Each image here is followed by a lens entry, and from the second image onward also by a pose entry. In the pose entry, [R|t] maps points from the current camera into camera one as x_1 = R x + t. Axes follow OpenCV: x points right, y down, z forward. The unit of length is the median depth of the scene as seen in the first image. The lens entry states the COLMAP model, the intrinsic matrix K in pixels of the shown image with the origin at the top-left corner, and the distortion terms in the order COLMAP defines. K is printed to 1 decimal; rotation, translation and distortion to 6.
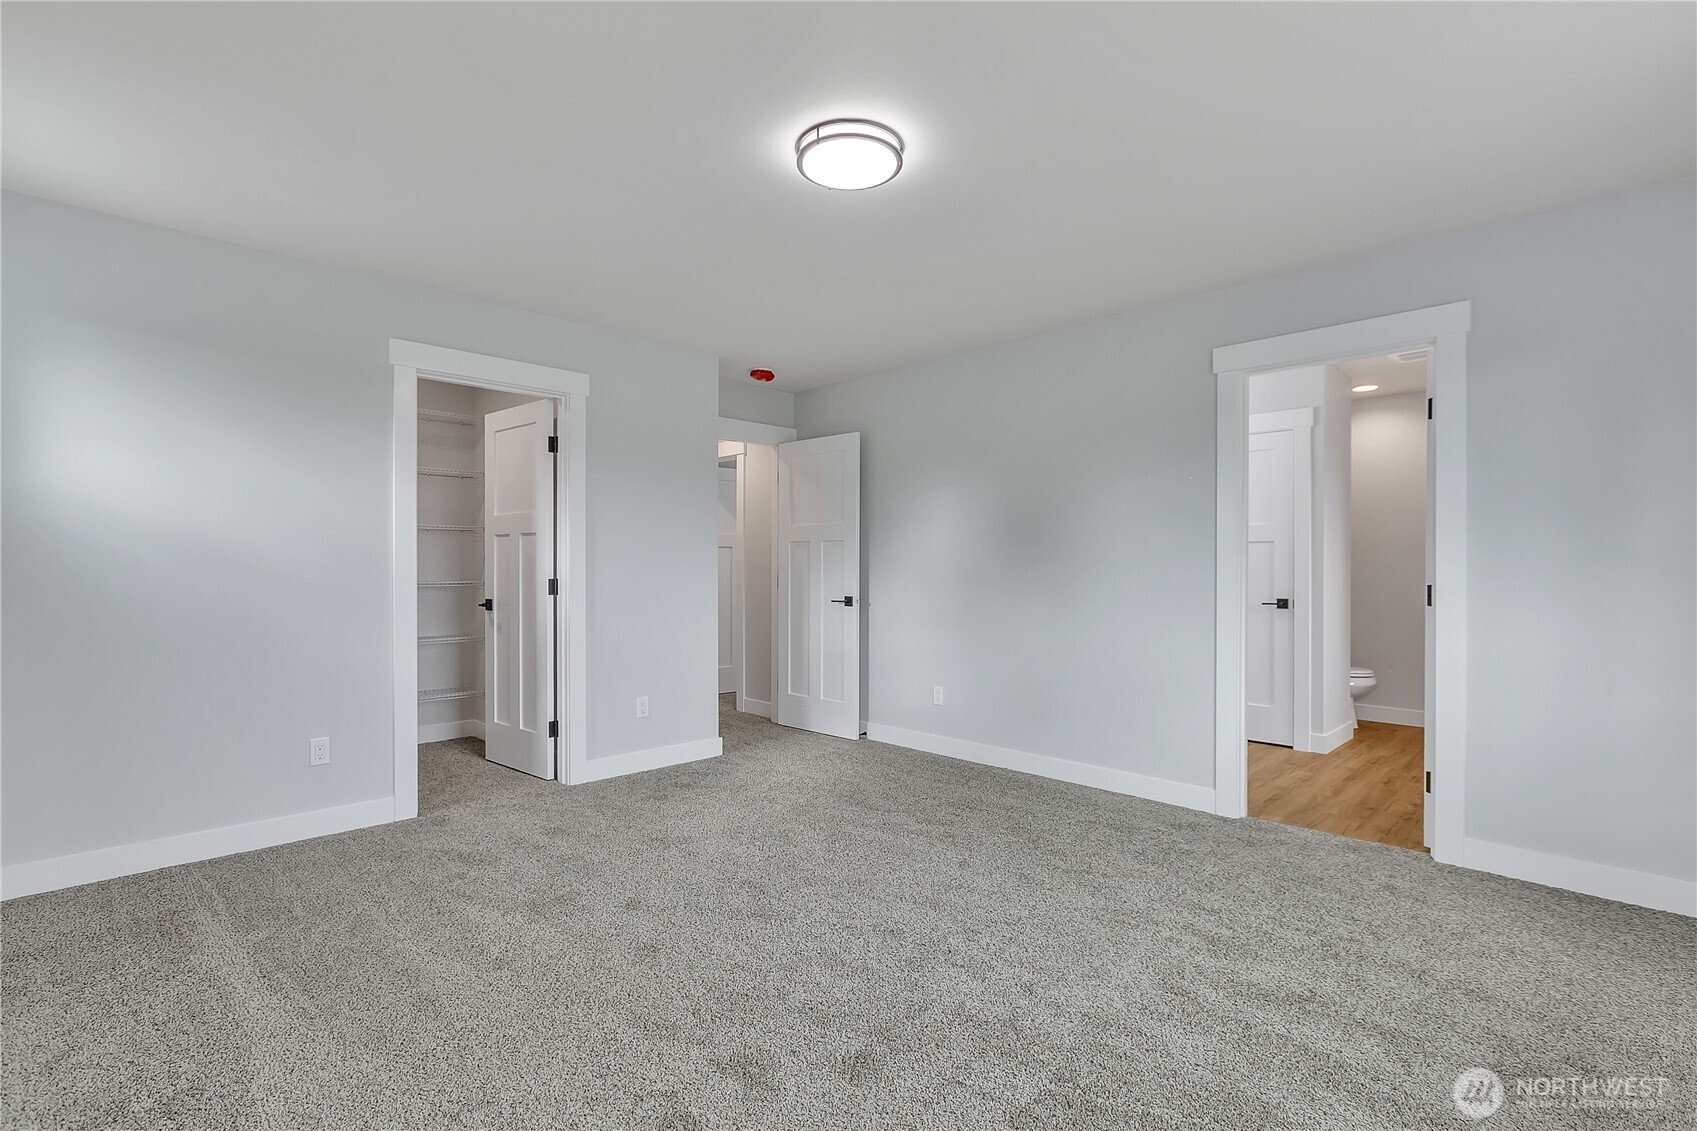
lens RADIAL K [[775.2, 0, 848.5], [0, 775.2, 565.5], [0, 0, 1]] dist [-0.000608, -0.000080]
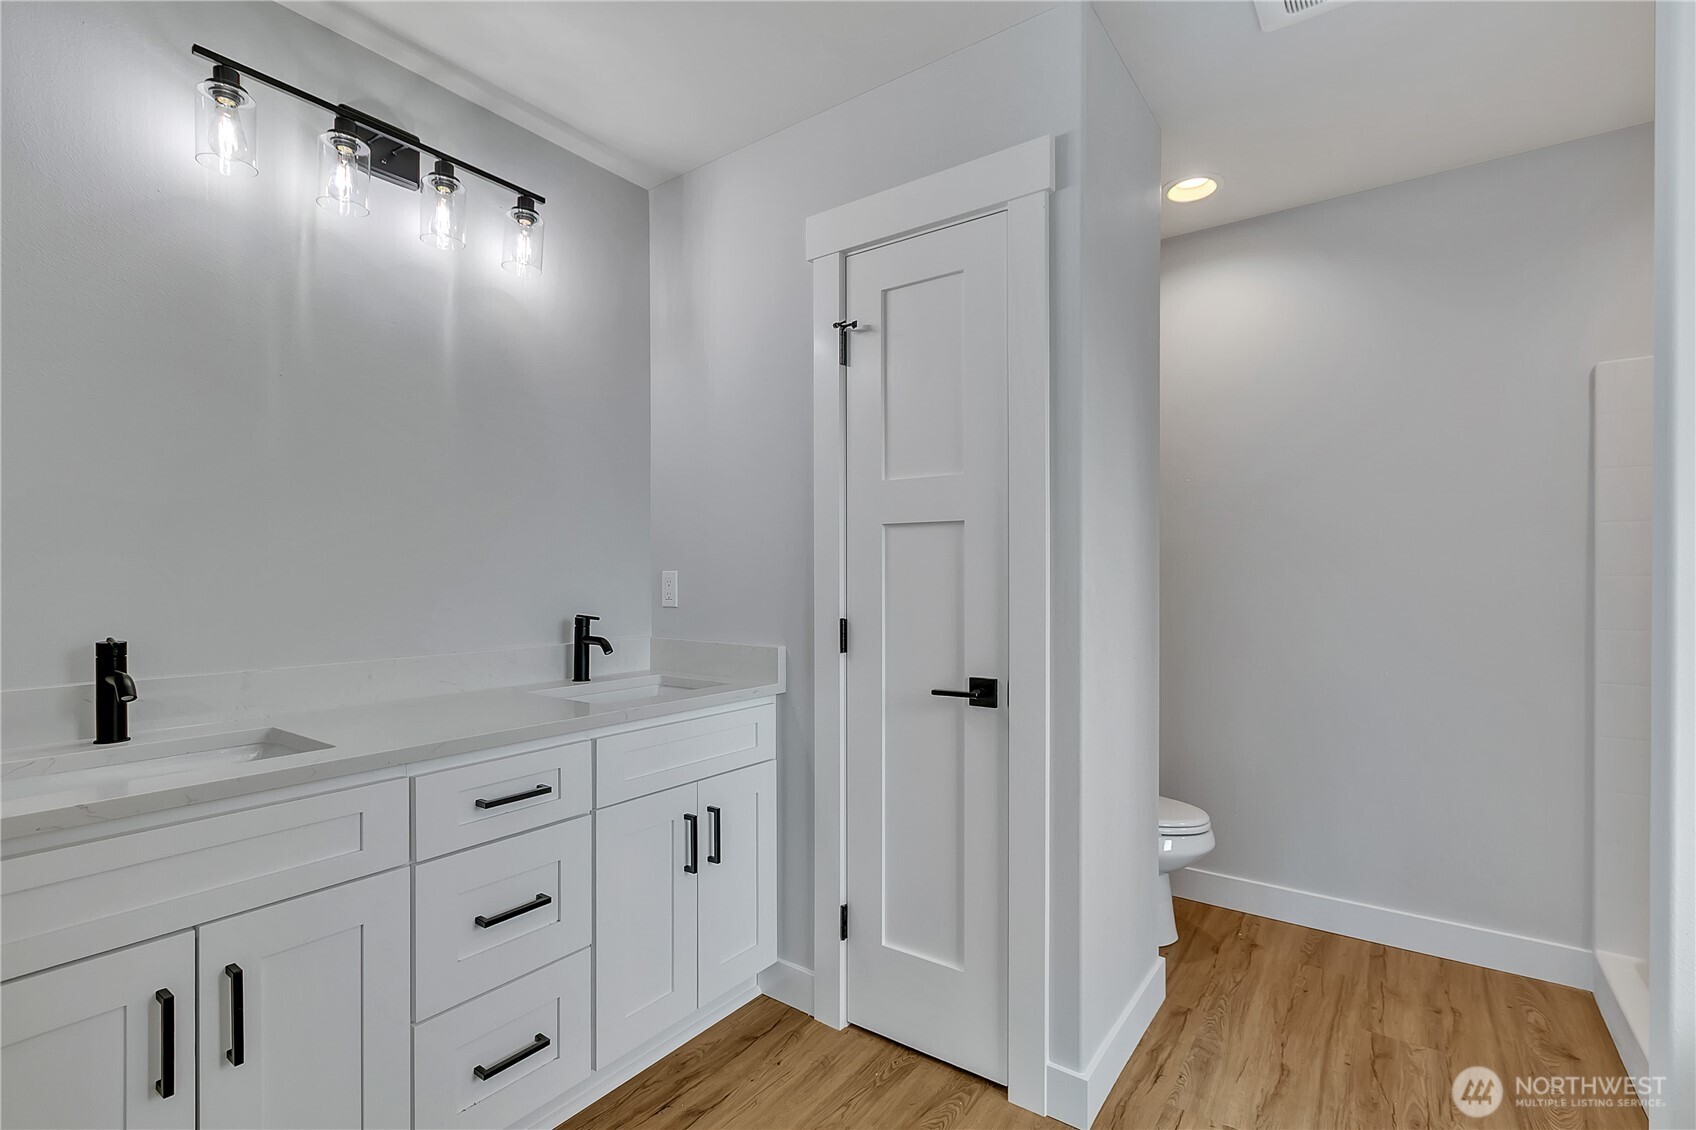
lens RADIAL K [[796.5, 0, 848.0], [0, 796.5, 565.0], [0, 0, 1]] dist [-0.000251, -0.000261]
pose [[0.984941, -0.000226, 0.172891, 0.432662], [0.000175, 1.000000, 0.000310, -0.010521], [-0.172891, -0.000275, 0.984941, 0.642413]]
